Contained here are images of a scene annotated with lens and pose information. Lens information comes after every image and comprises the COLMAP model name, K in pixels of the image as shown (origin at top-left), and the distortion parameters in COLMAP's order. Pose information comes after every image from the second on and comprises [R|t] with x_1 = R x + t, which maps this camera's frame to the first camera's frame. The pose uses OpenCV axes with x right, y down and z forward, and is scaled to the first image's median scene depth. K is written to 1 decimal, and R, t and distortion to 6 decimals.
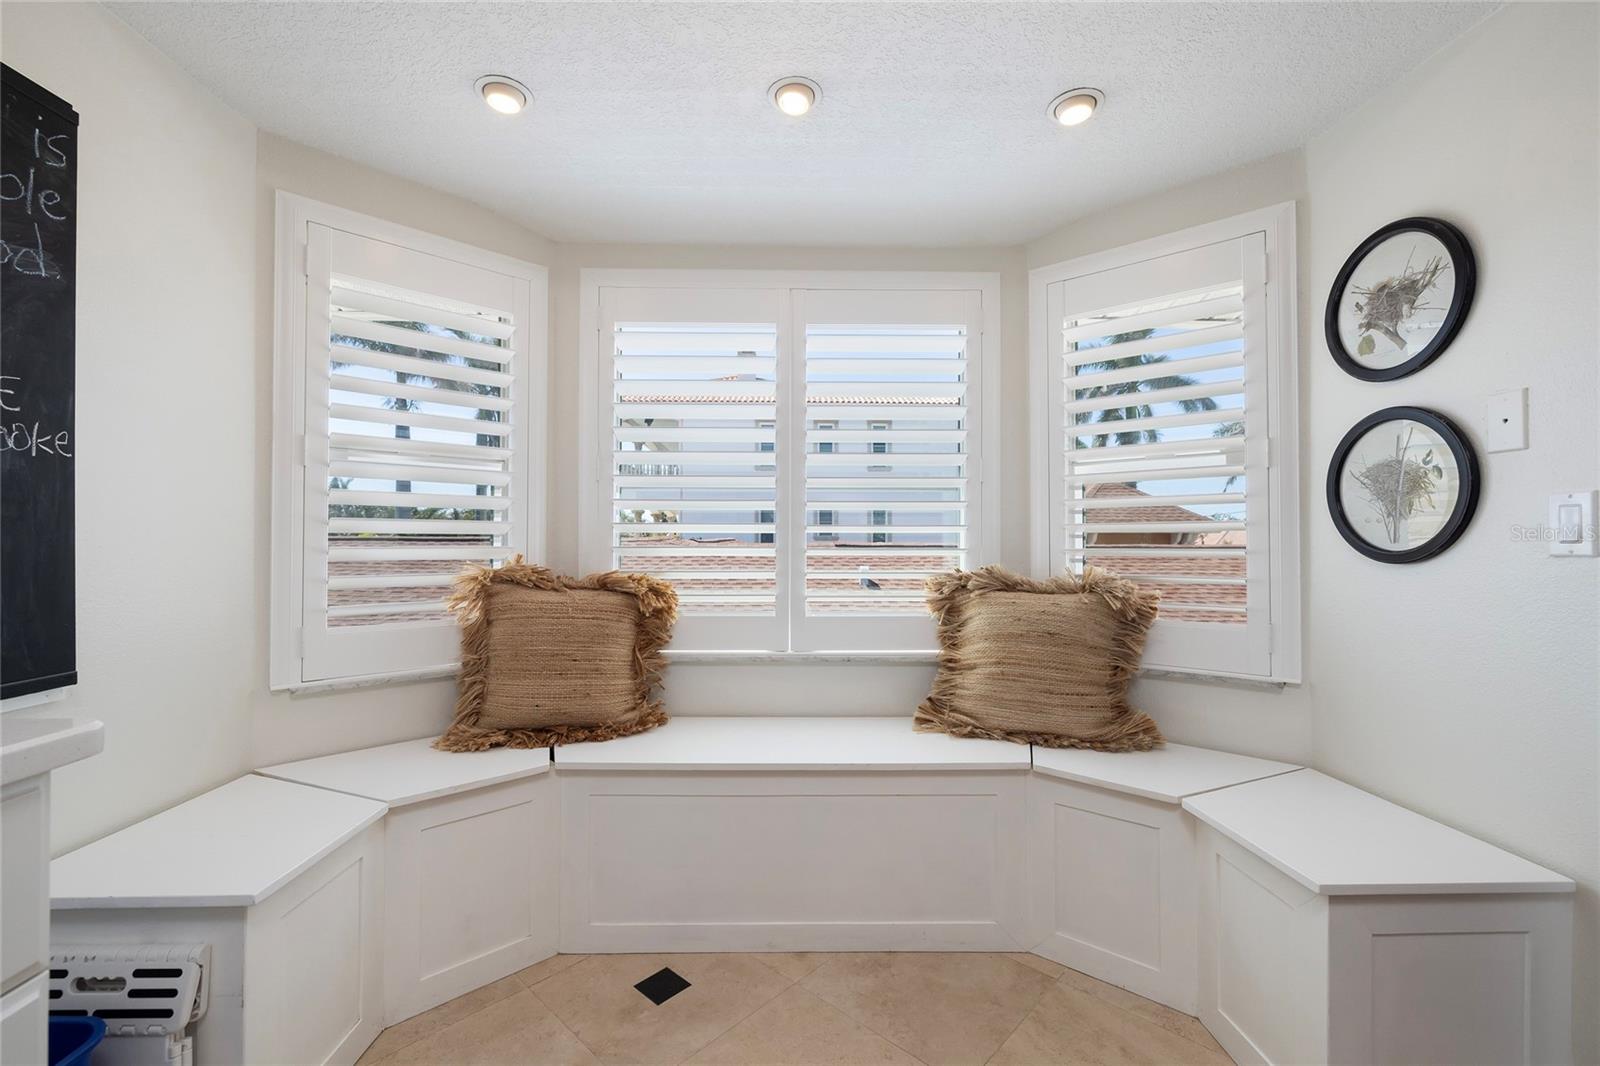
lens RADIAL K [[697.8, 0, 800.0], [0, 697.8, 533.0], [0, 0, 1]] dist [-0.018112, 0.000198]
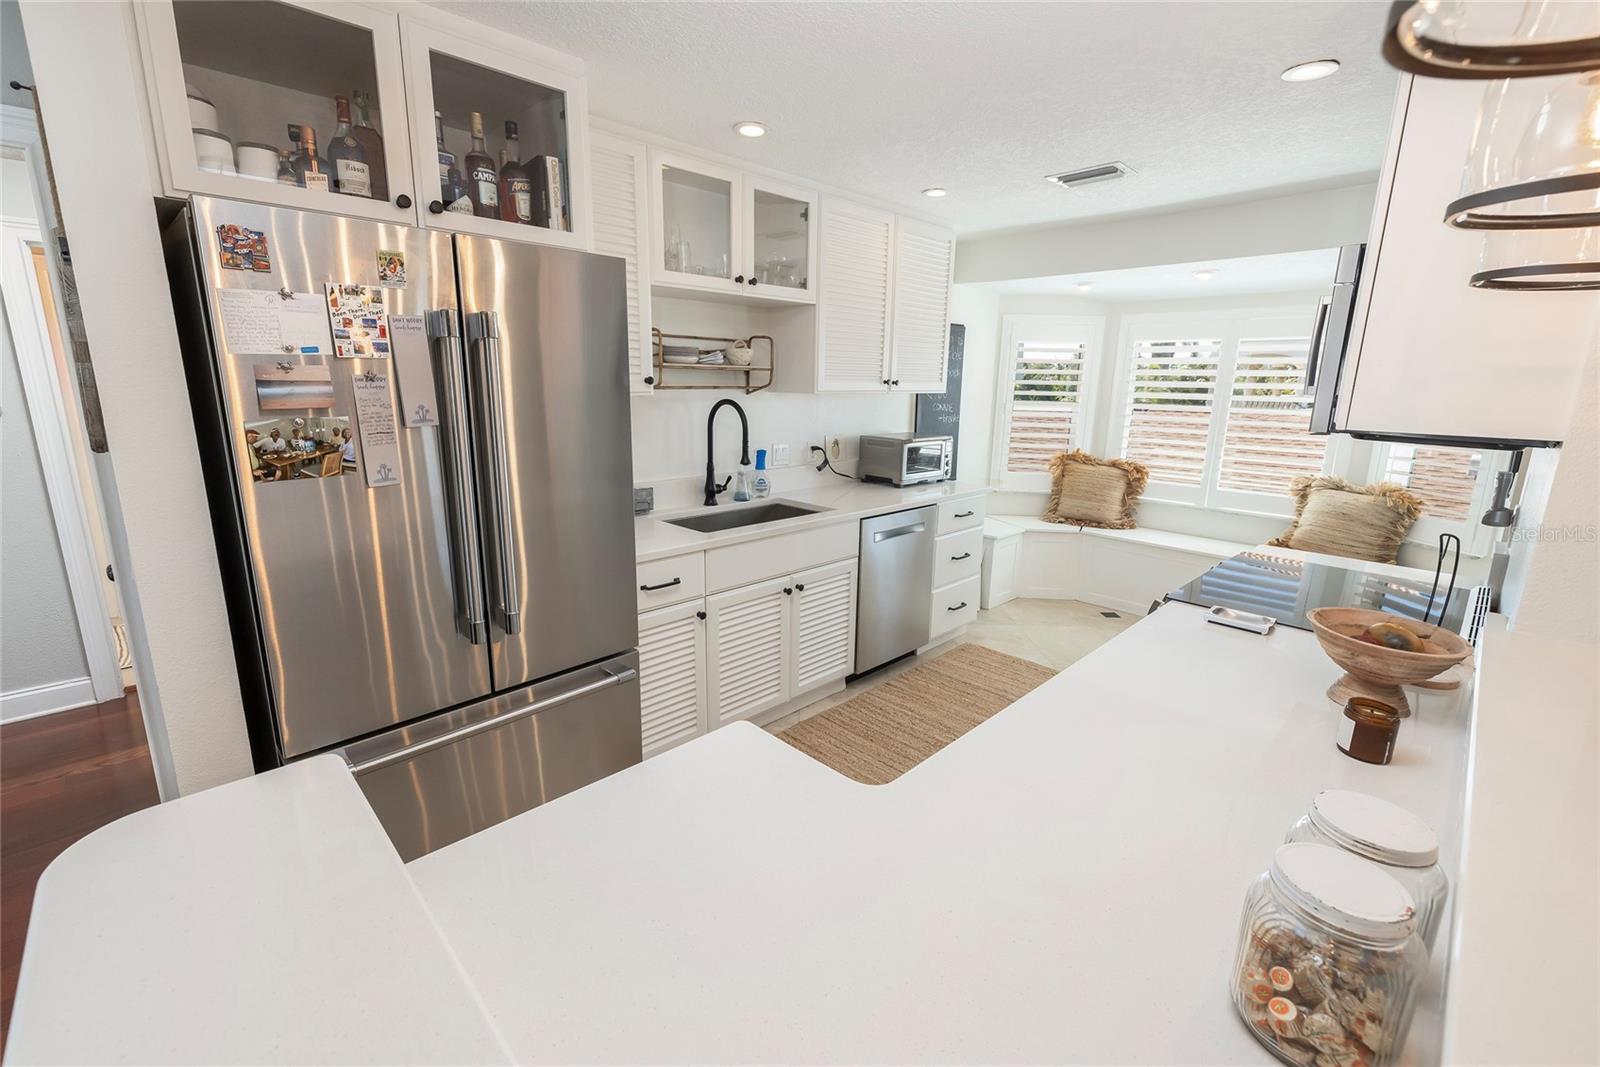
lens RADIAL K [[662.6, 0, 800.0], [0, 662.6, 533.5], [0, 0, 1]] dist [0.000079, 0.000013]
pose [[0.693621, 0.172654, -0.699343, 0.568763], [-0.010008, 0.973067, 0.230305, -0.198547], [0.720271, -0.152745, 0.676667, -1.260585]]
